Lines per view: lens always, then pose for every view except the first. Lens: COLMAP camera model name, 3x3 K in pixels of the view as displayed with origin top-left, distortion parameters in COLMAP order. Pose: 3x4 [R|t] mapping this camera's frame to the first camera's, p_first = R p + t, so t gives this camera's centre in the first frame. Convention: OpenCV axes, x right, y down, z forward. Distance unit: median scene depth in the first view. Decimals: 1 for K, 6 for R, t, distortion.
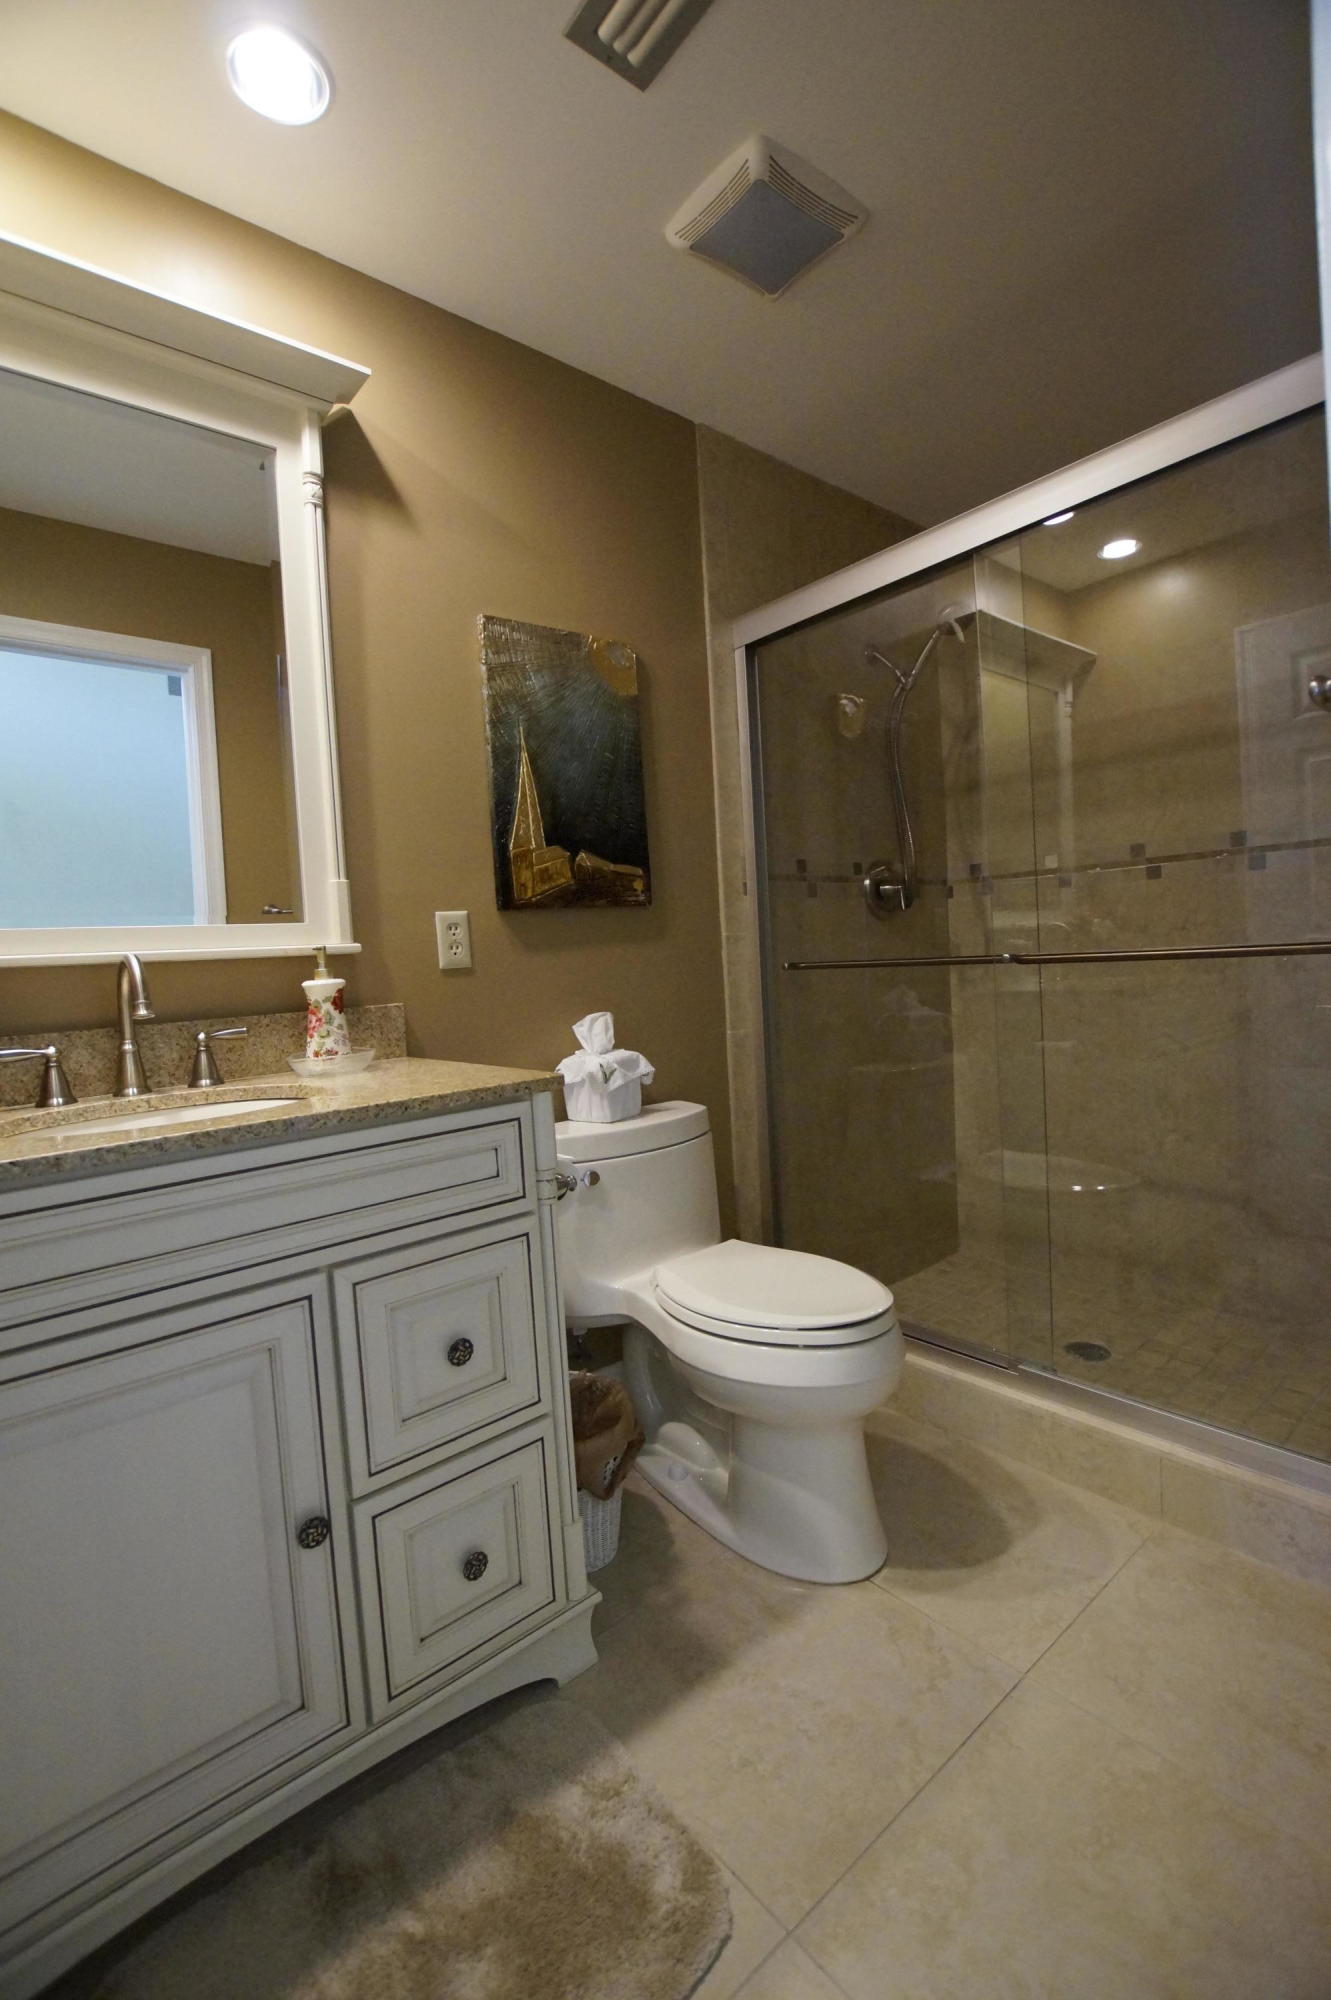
lens RADIAL K [[892.7, 0, 667.5], [0, 892.7, 998.7], [0, 0, 1]] dist [-0.028139, 0.003090]
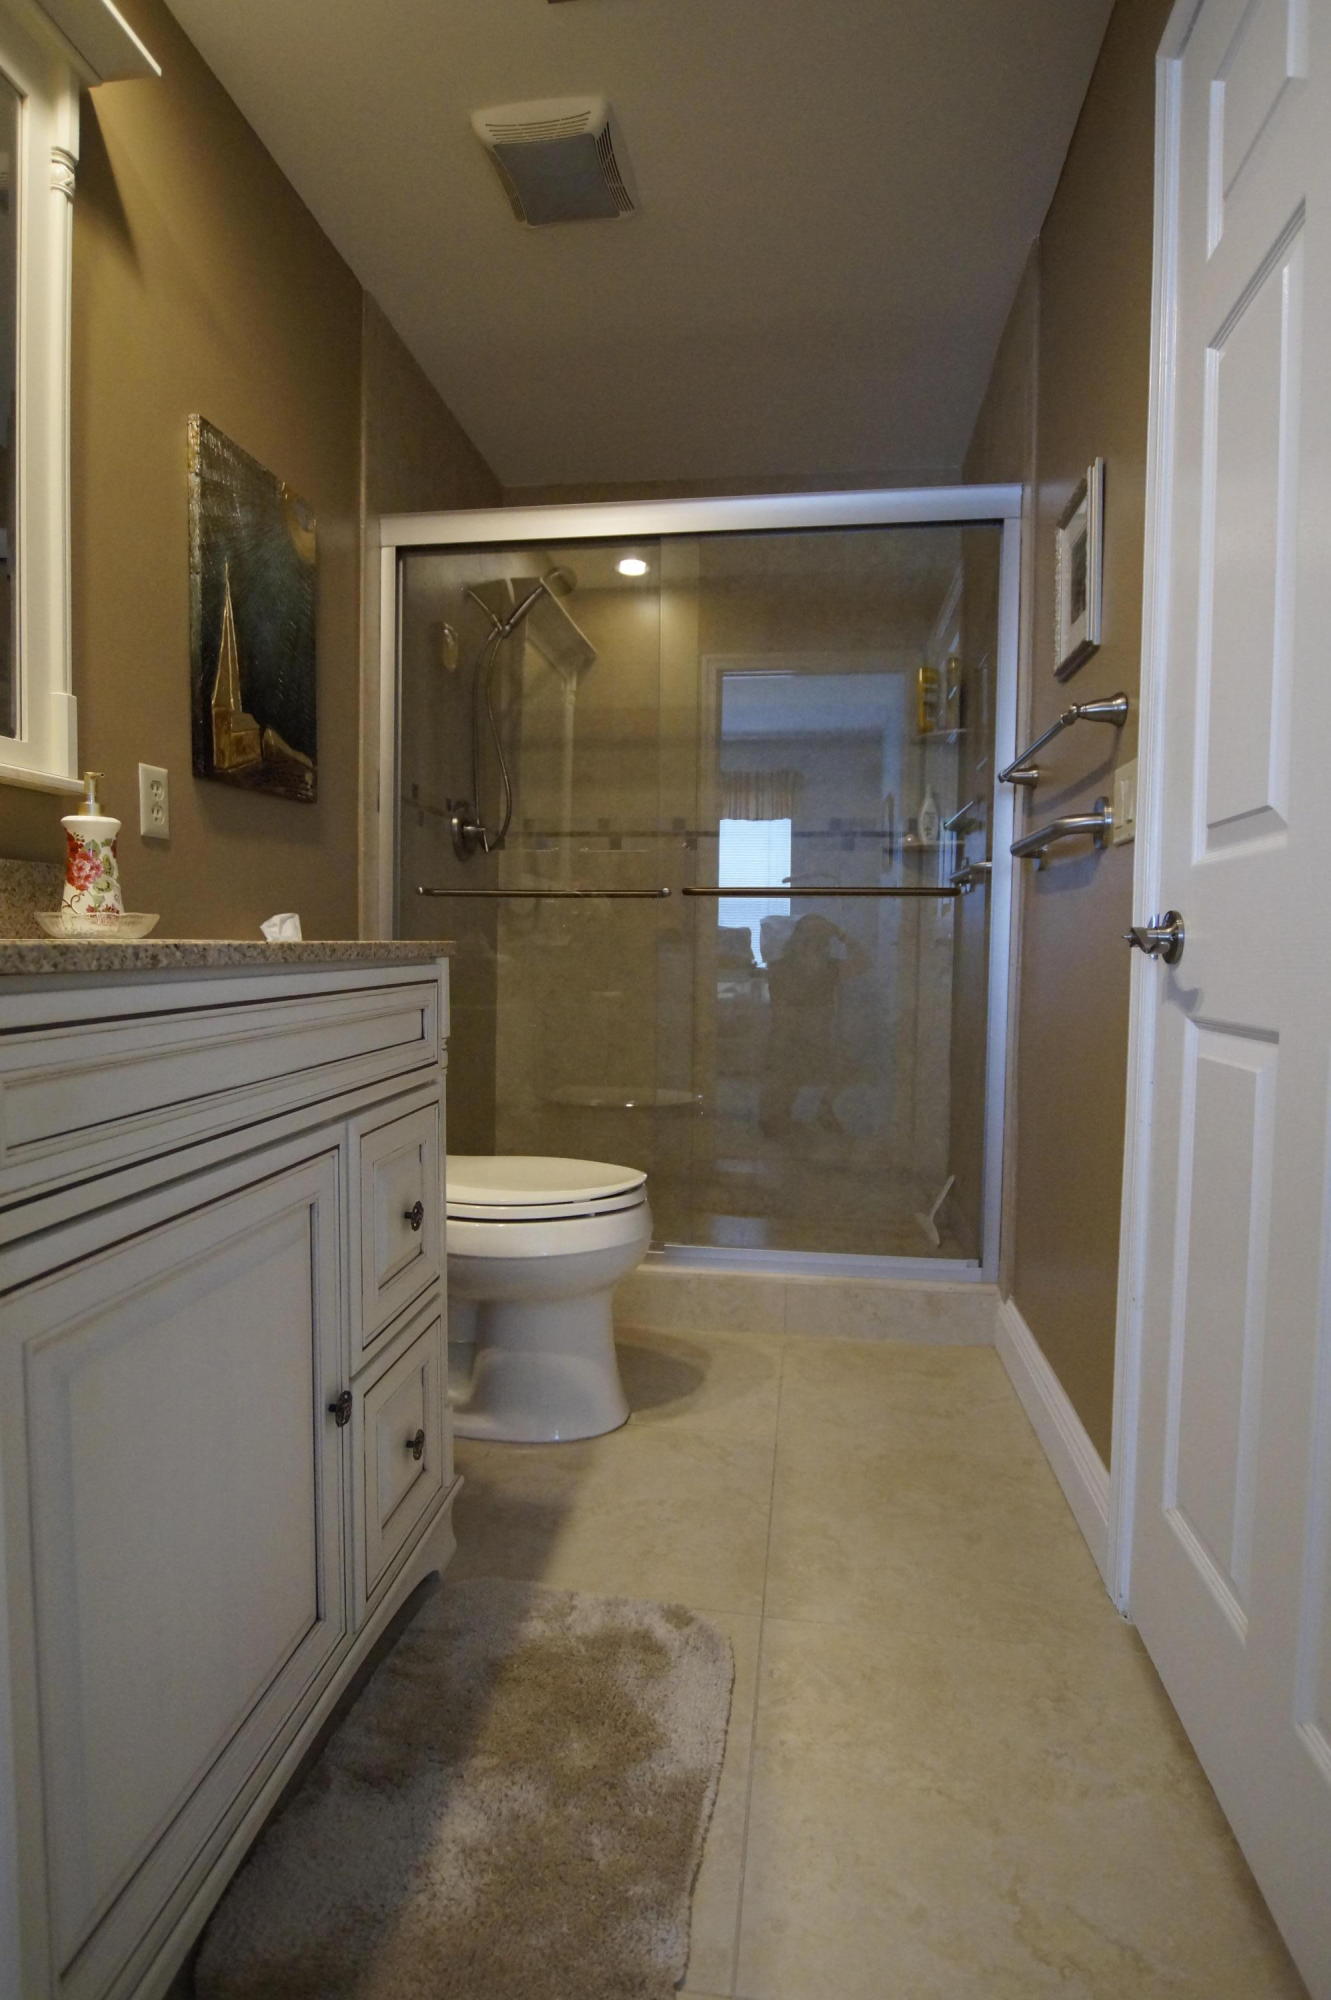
lens RADIAL K [[1010.4, 0, 670.1], [0, 1010.4, 999.1], [0, 0, 1]] dist [-0.012099, -0.001290]
pose [[0.745307, 0.029584, 0.666065, -0.487546], [-0.025097, 0.999552, -0.016314, 0.114255], [-0.666249, -0.004558, 0.745715, 0.009560]]
